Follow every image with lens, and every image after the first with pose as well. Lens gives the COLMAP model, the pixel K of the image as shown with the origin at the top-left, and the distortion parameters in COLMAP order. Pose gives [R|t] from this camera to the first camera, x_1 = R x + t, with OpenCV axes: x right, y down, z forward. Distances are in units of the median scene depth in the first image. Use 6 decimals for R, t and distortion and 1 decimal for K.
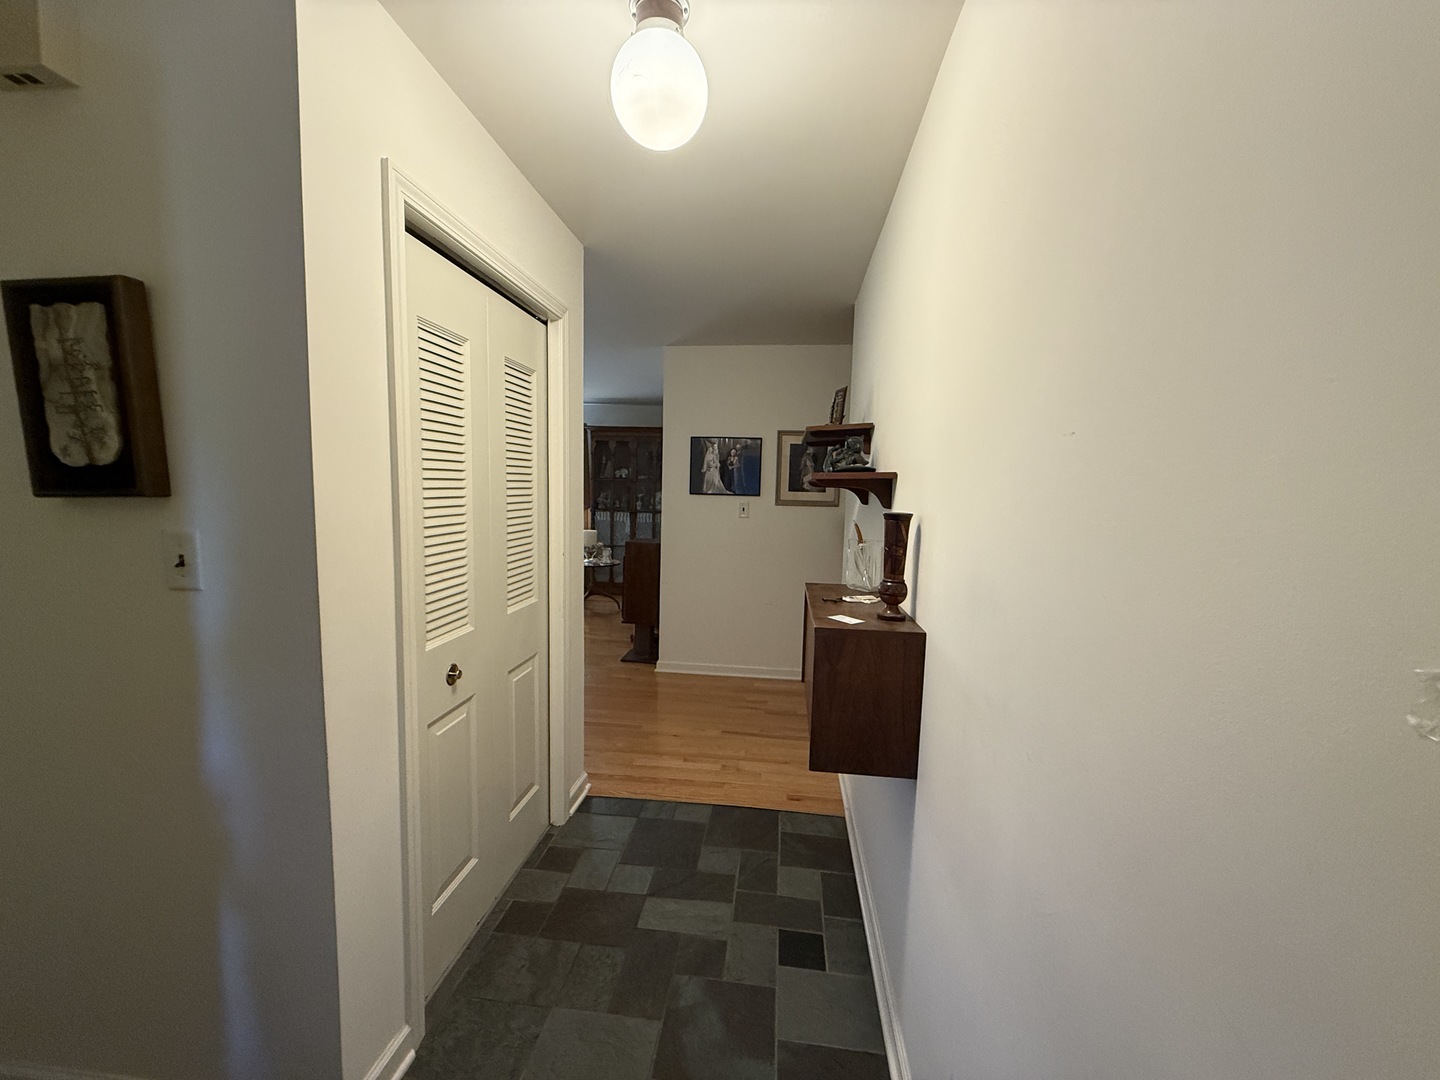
lens RADIAL K [[570.2, 0, 715.5], [0, 570.2, 545.7], [0, 0, 1]] dist [0.003396, -0.000111]
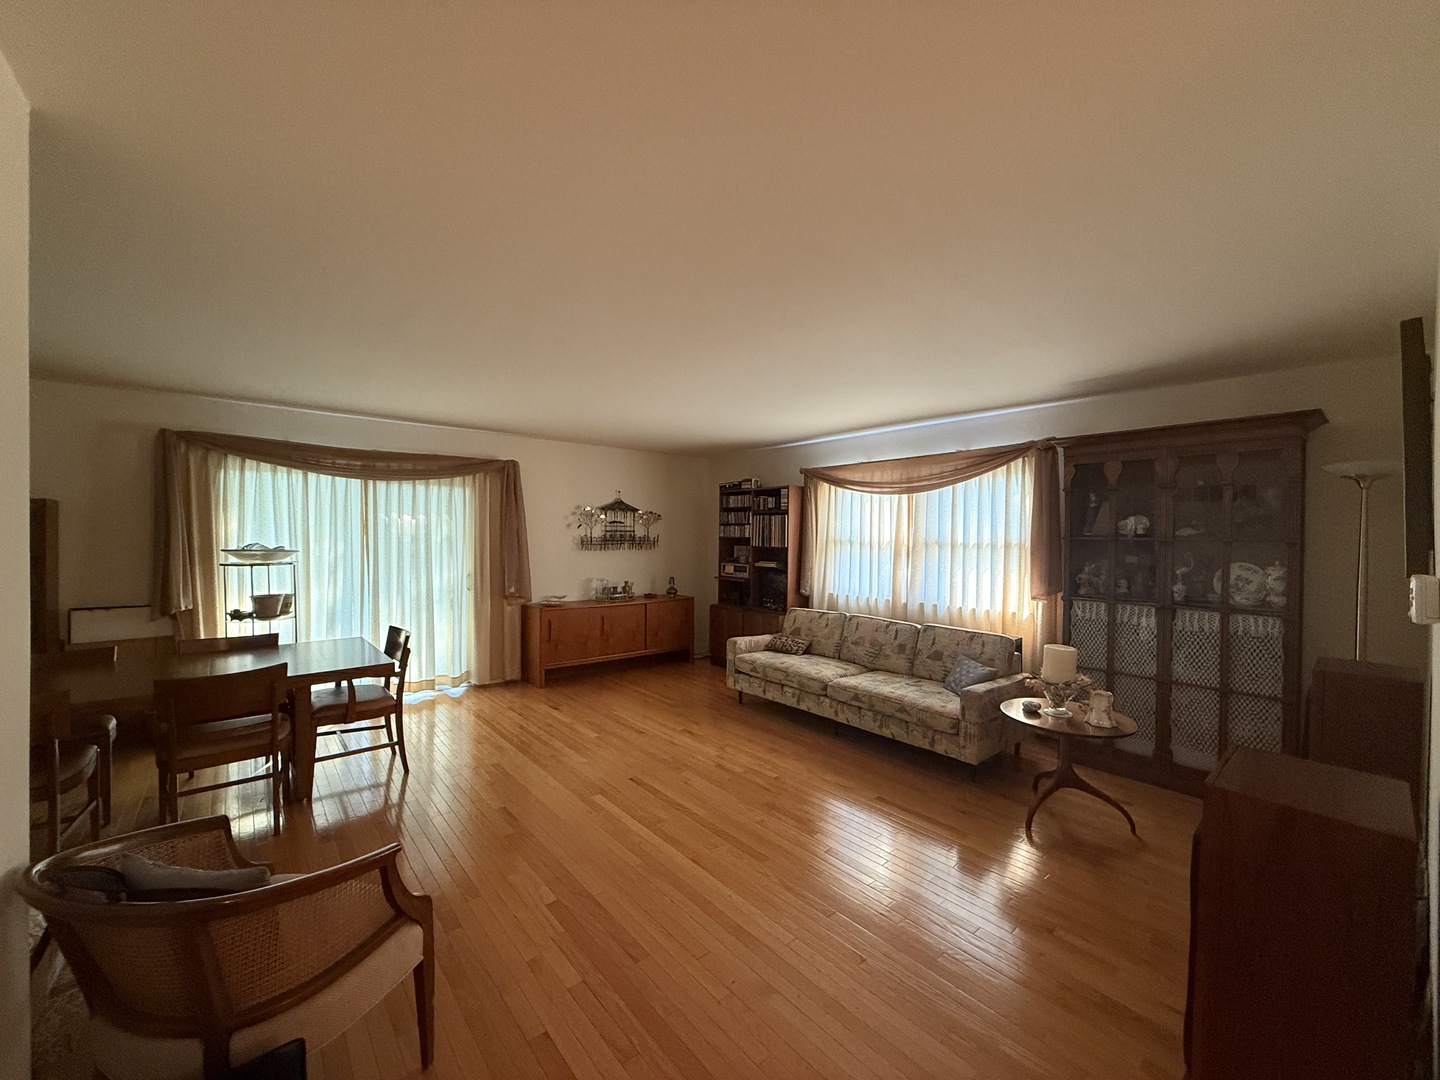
lens RADIAL K [[570.2, 0, 721.6], [0, 570.2, 540.9], [0, 0, 1]] dist [0.003396, -0.000111]
pose [[0.727813, -0.010685, -0.685692, -0.086699], [-0.061345, 0.994856, -0.080616, -0.052365], [0.683026, 0.100737, 0.723414, 0.401129]]
